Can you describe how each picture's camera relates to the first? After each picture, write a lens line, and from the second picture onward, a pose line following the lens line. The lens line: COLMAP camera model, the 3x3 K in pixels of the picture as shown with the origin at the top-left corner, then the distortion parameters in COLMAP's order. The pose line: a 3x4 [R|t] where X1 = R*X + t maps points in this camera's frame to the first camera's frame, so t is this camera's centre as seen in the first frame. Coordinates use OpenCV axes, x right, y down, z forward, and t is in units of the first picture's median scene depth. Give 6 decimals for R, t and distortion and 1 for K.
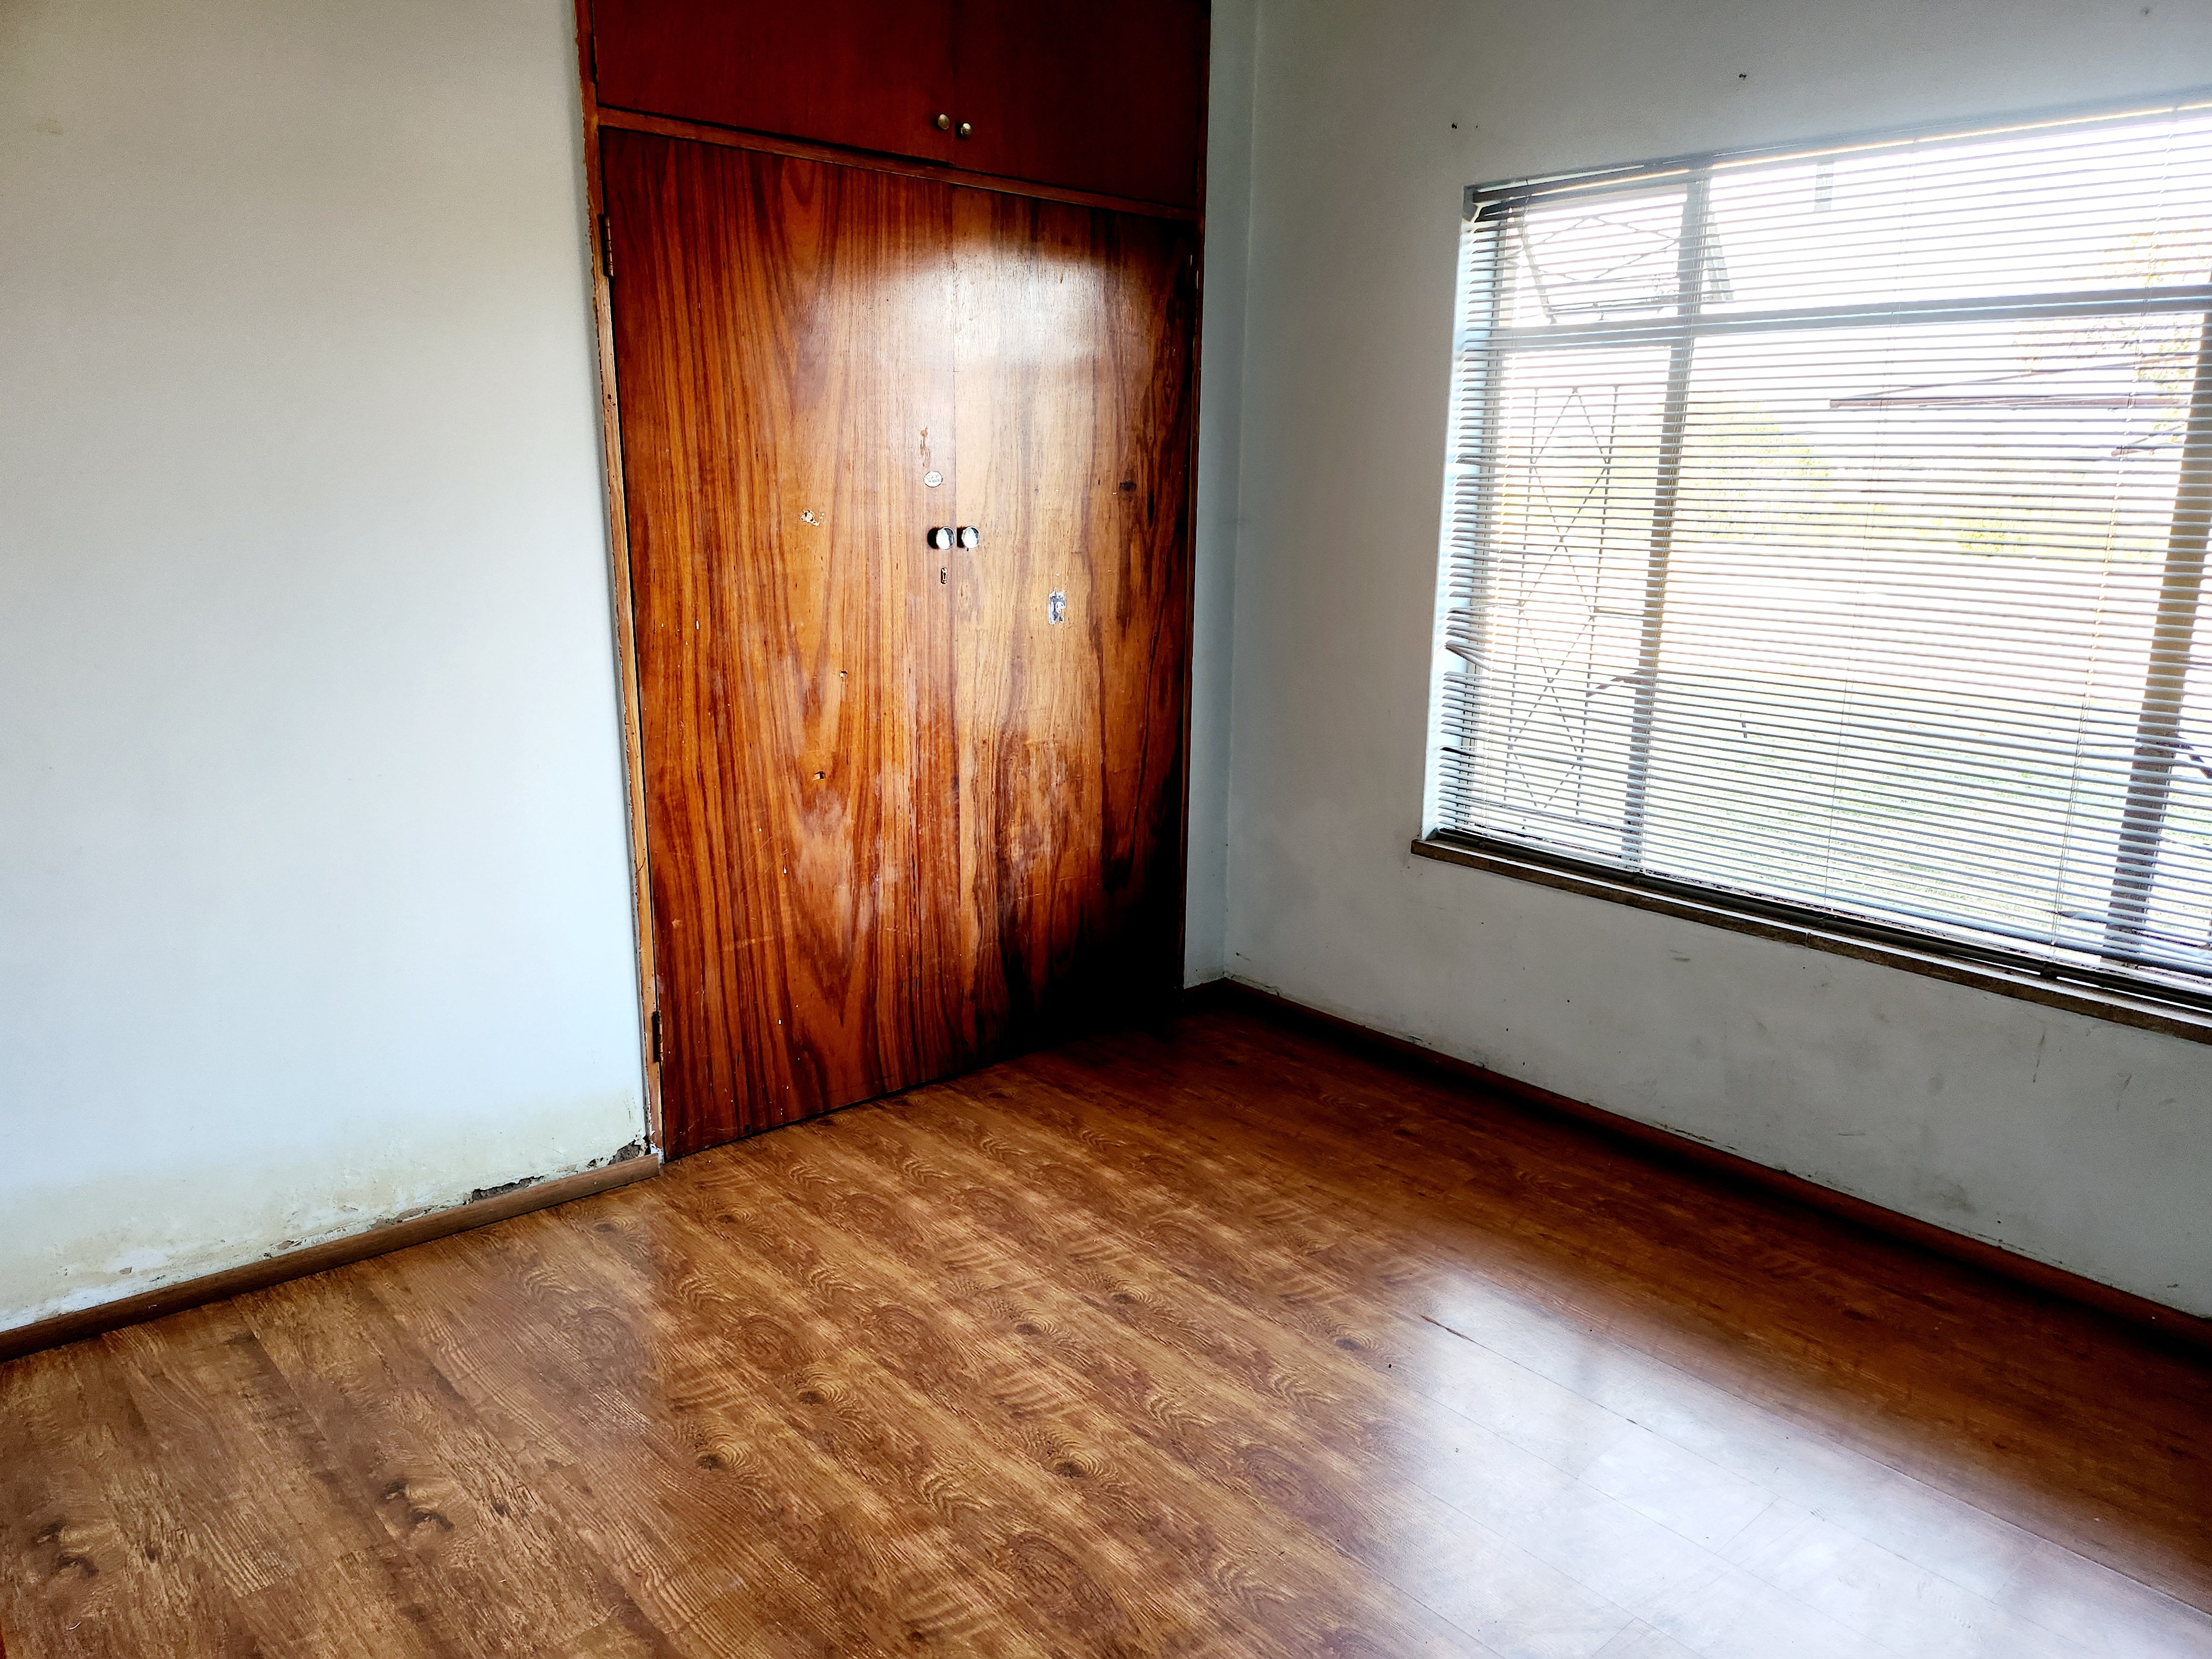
lens RADIAL K [[1560.4, 0, 1164.4], [0, 1560.4, 818.6], [0, 0, 1]] dist [0.032745, -0.000916]
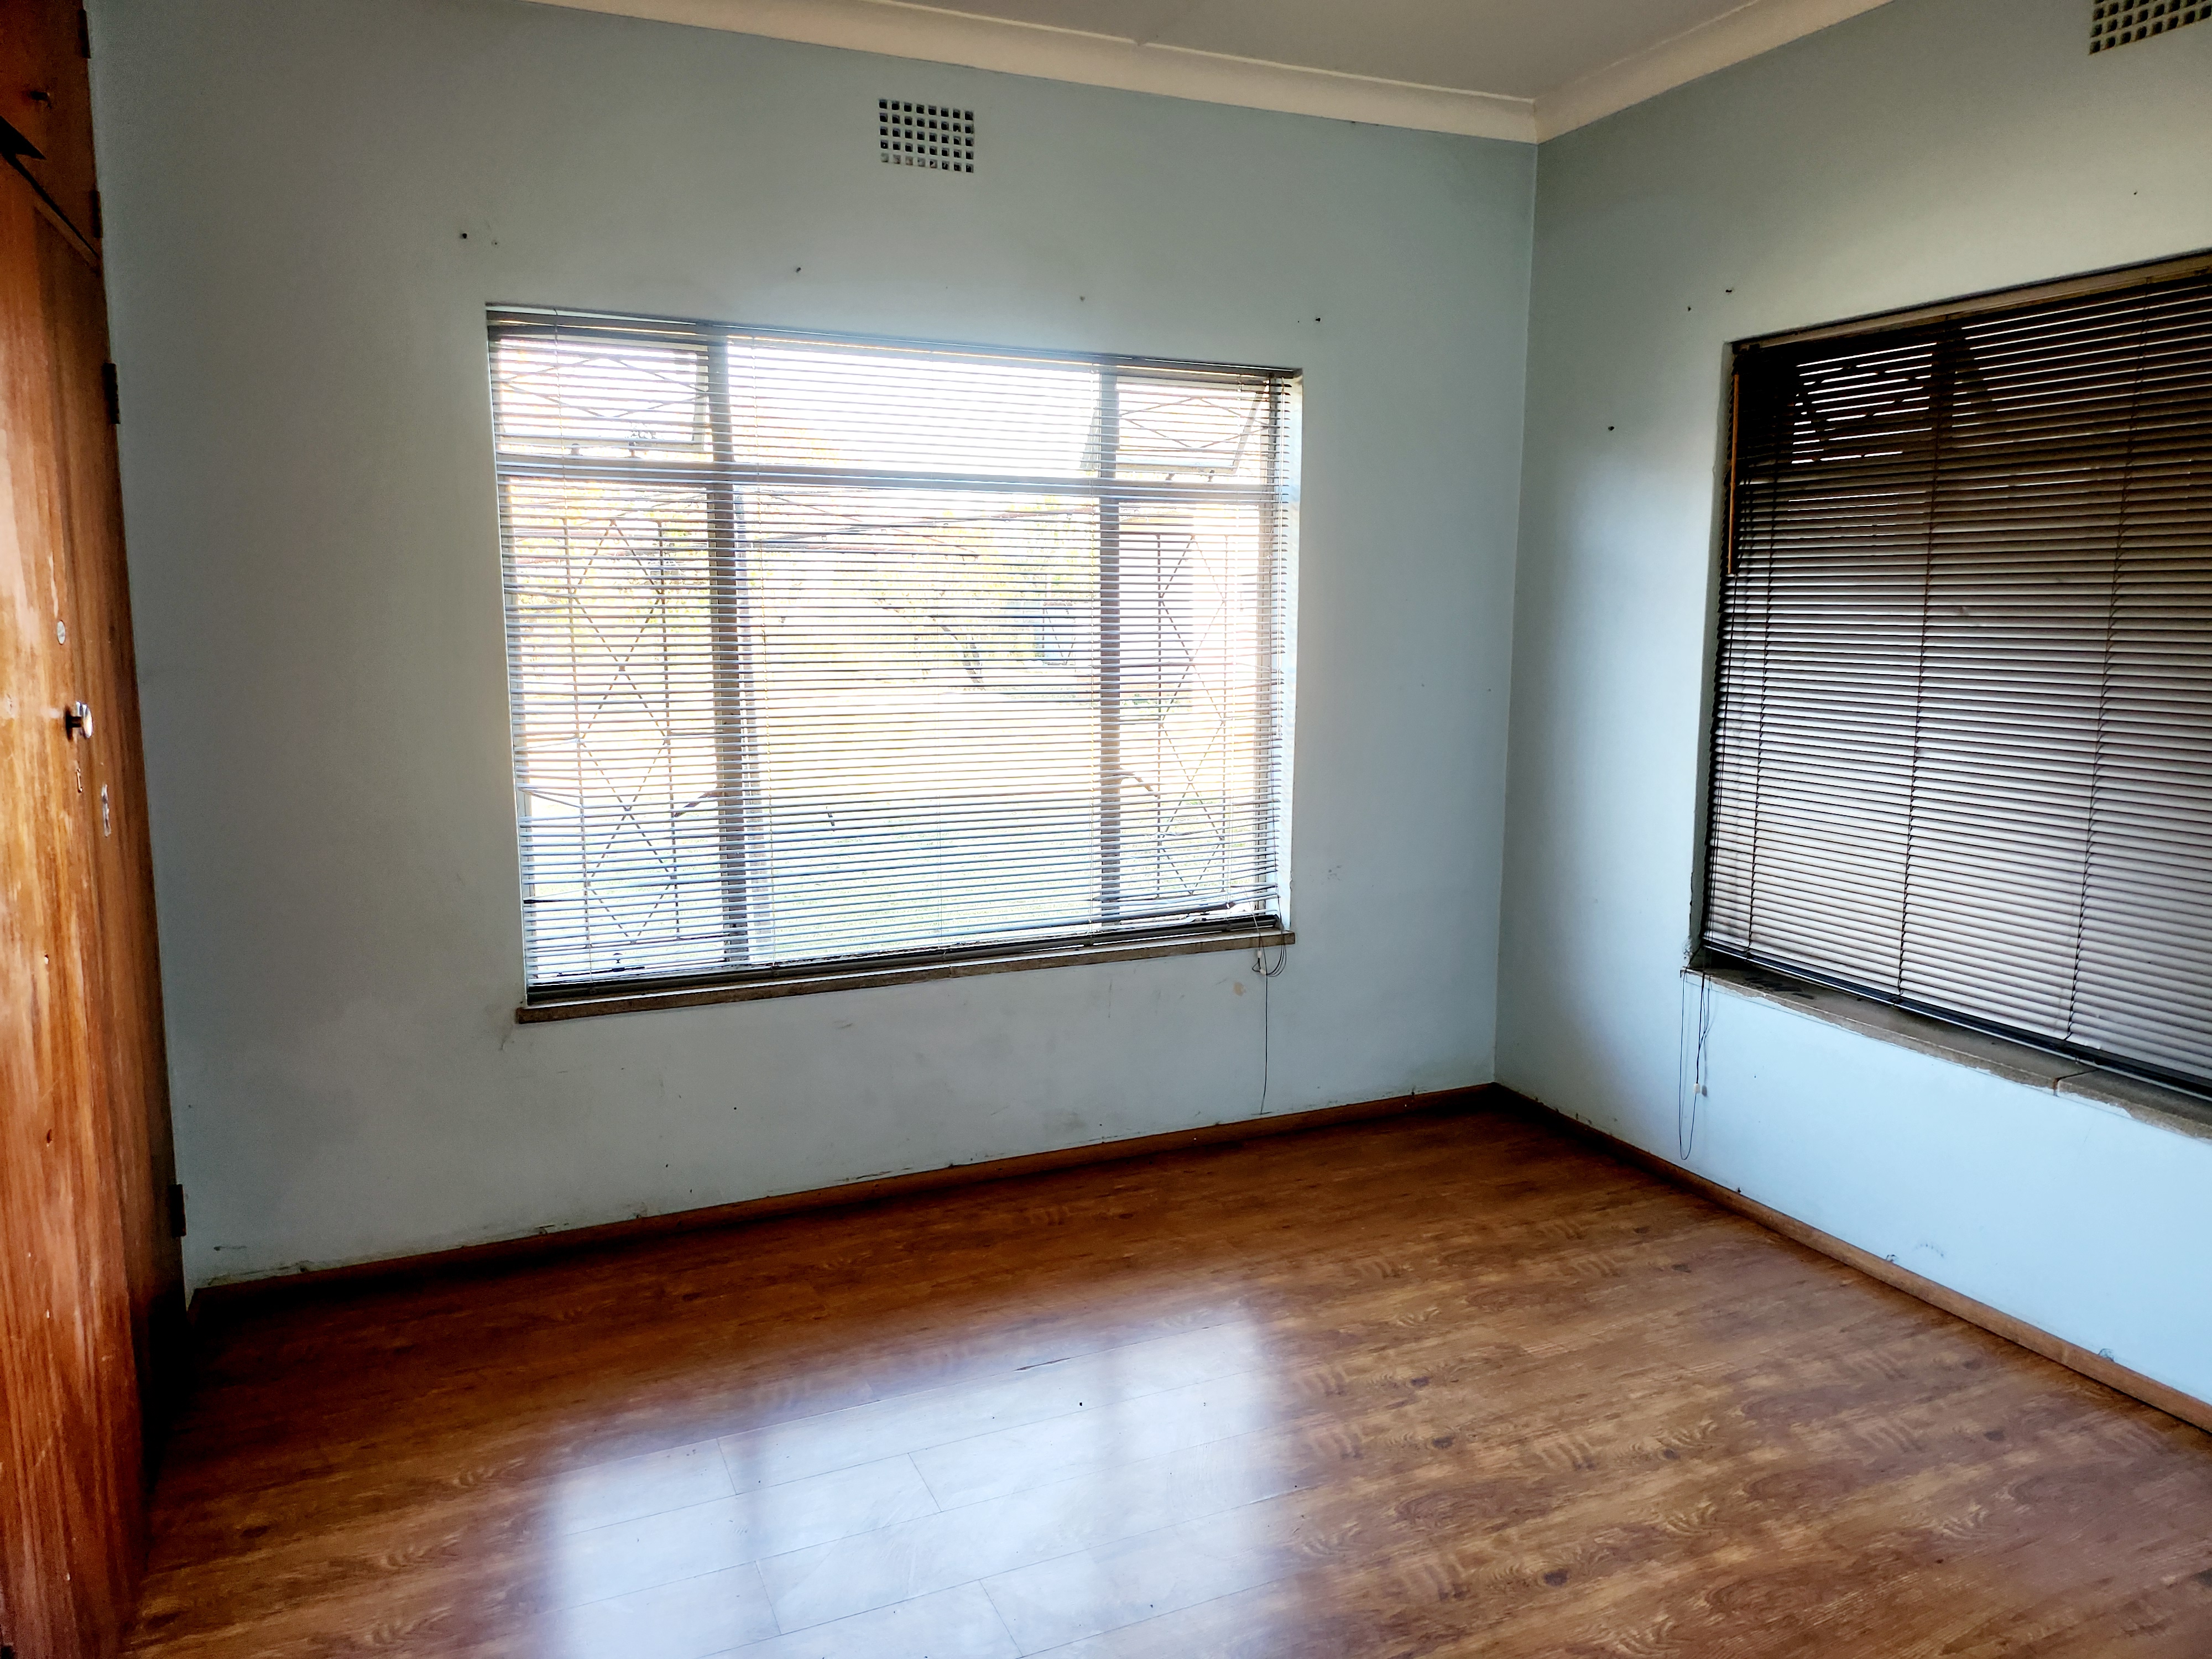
lens RADIAL K [[1553.0, 0, 1138.5], [0, 1553.0, 780.2], [0, 0, 1]] dist [0.068708, -0.077537]
pose [[0.306075, -0.124499, 0.943832, -0.634106], [0.211616, 0.975506, 0.060053, -0.103961], [-0.928190, 0.181349, 0.324924, 0.402596]]
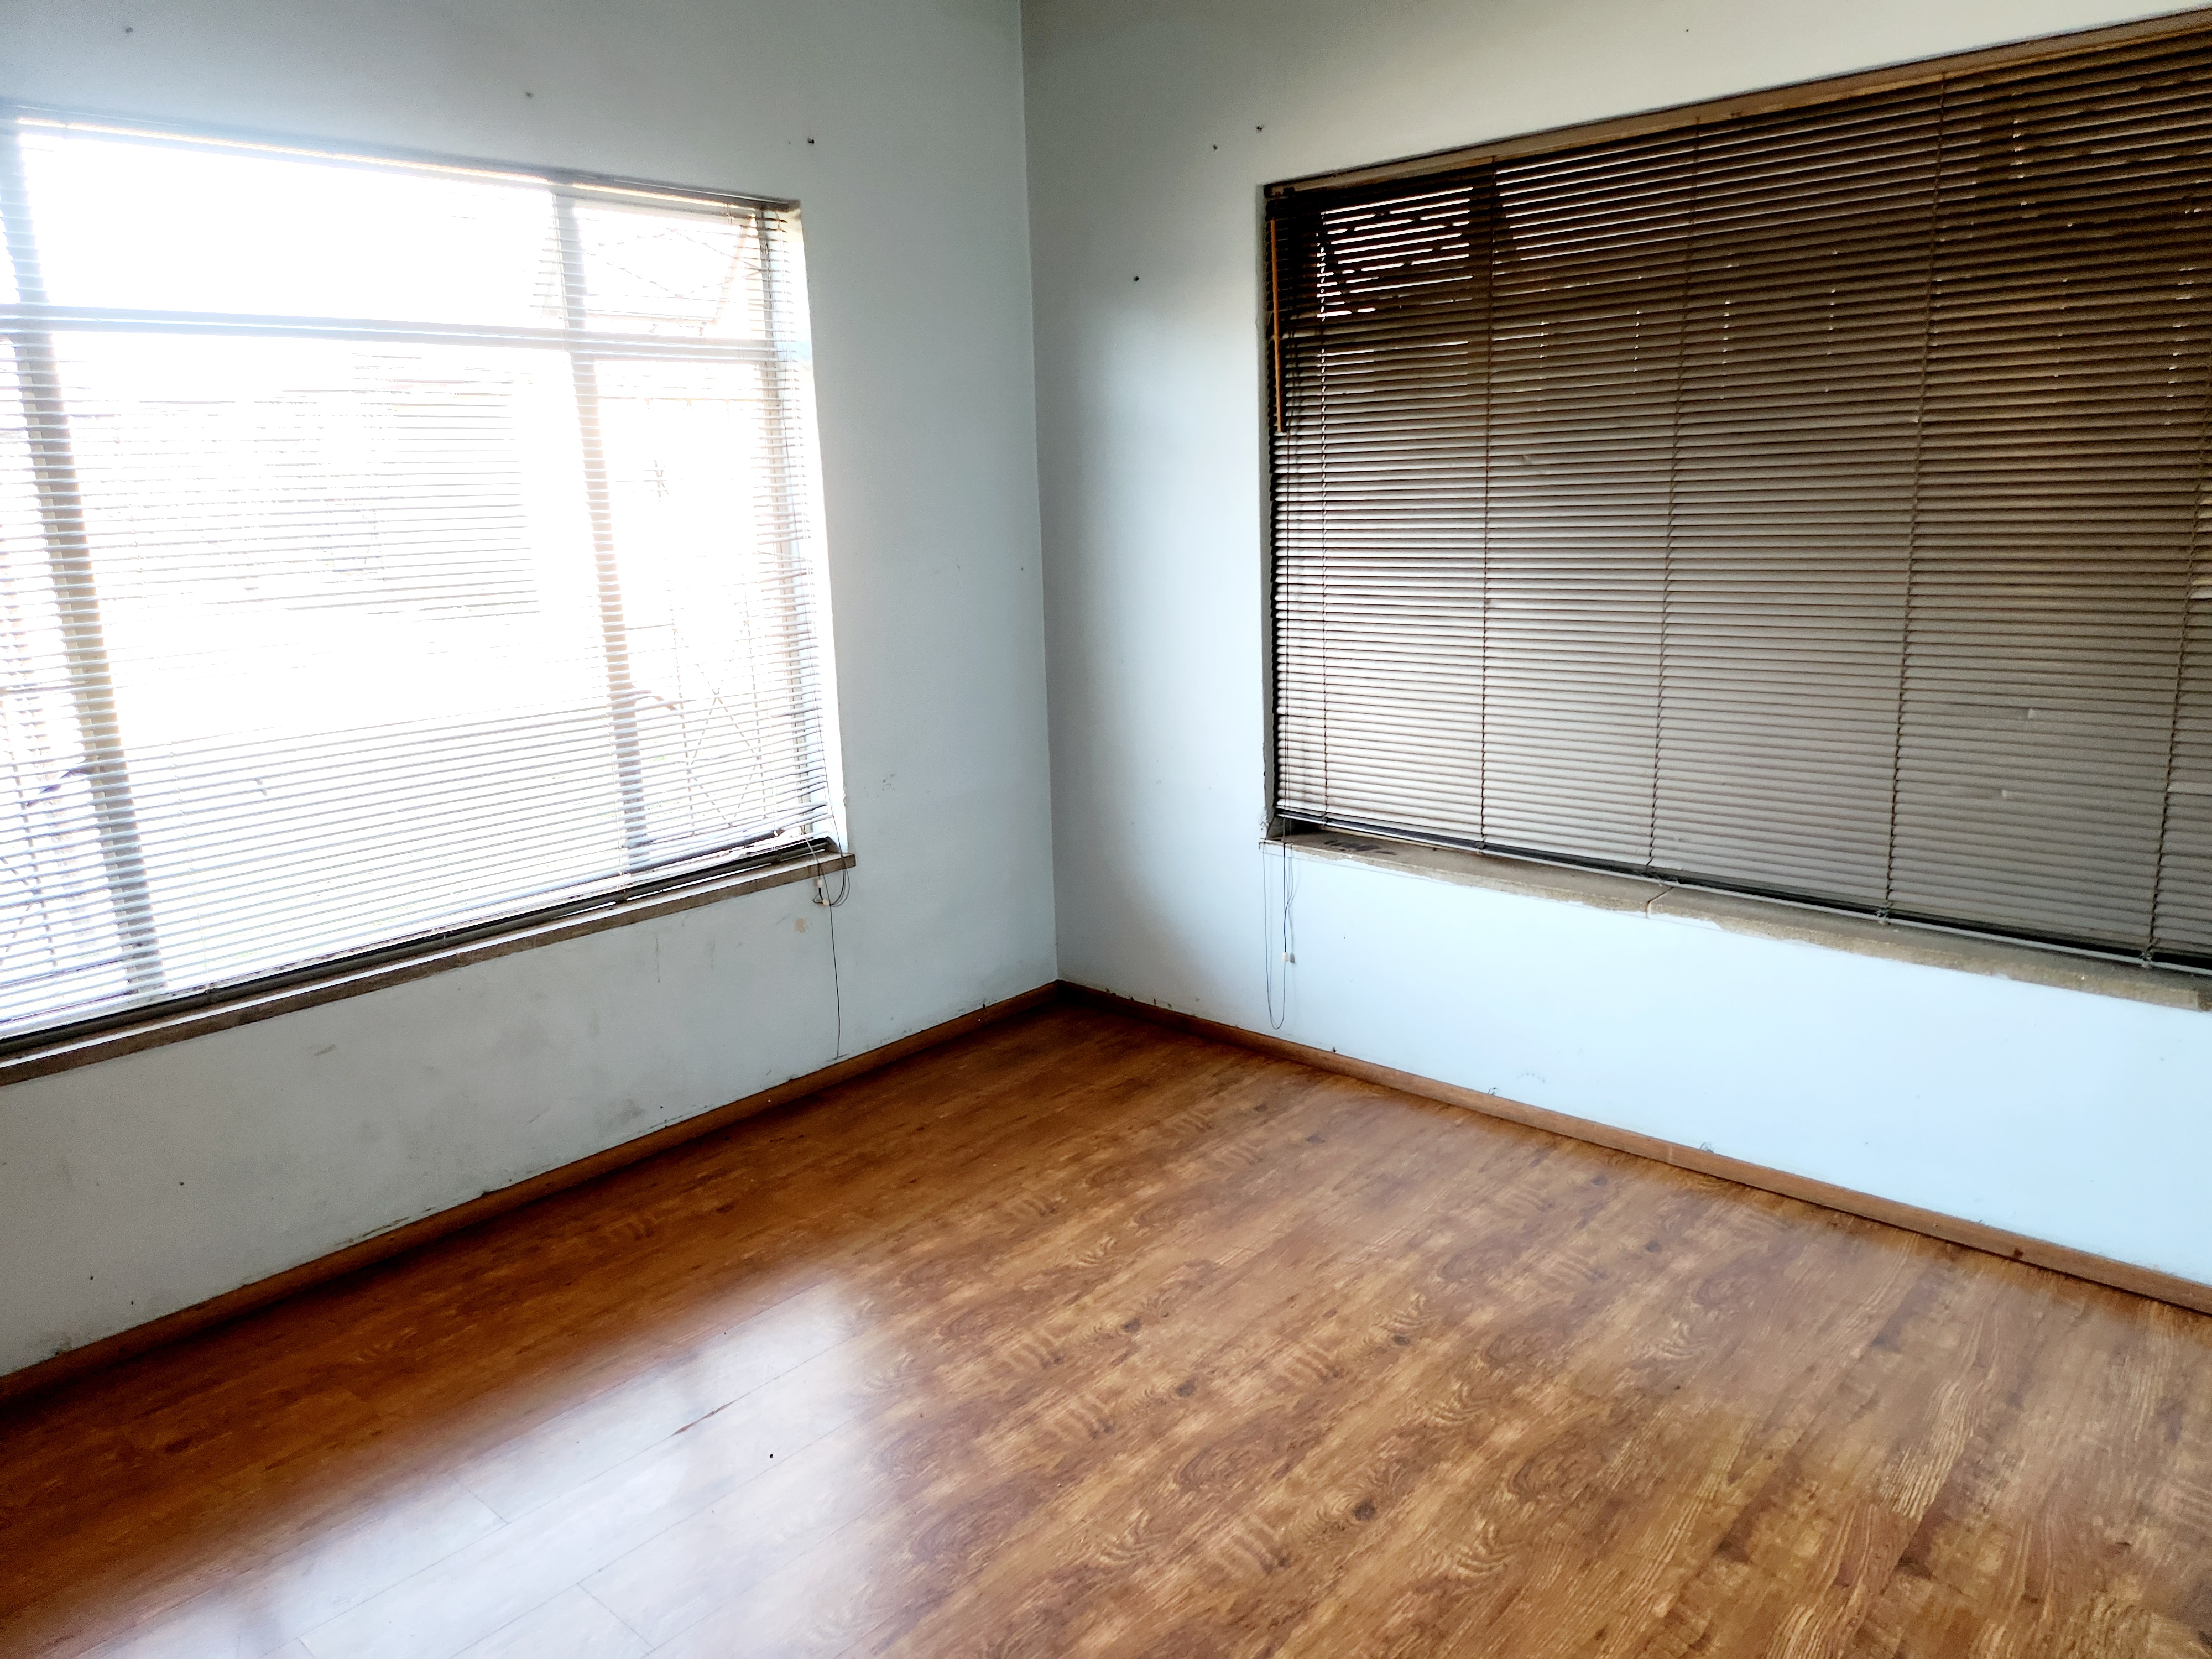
lens RADIAL K [[1553.0, 0, 1121.0], [0, 1553.0, 800.3], [0, 0, 1]] dist [0.068708, -0.077537]
pose [[-0.095521, -0.216667, 0.971561, -0.524187], [0.251385, 0.939137, 0.234151, -0.132563], [-0.963162, 0.266602, -0.035241, 0.561001]]
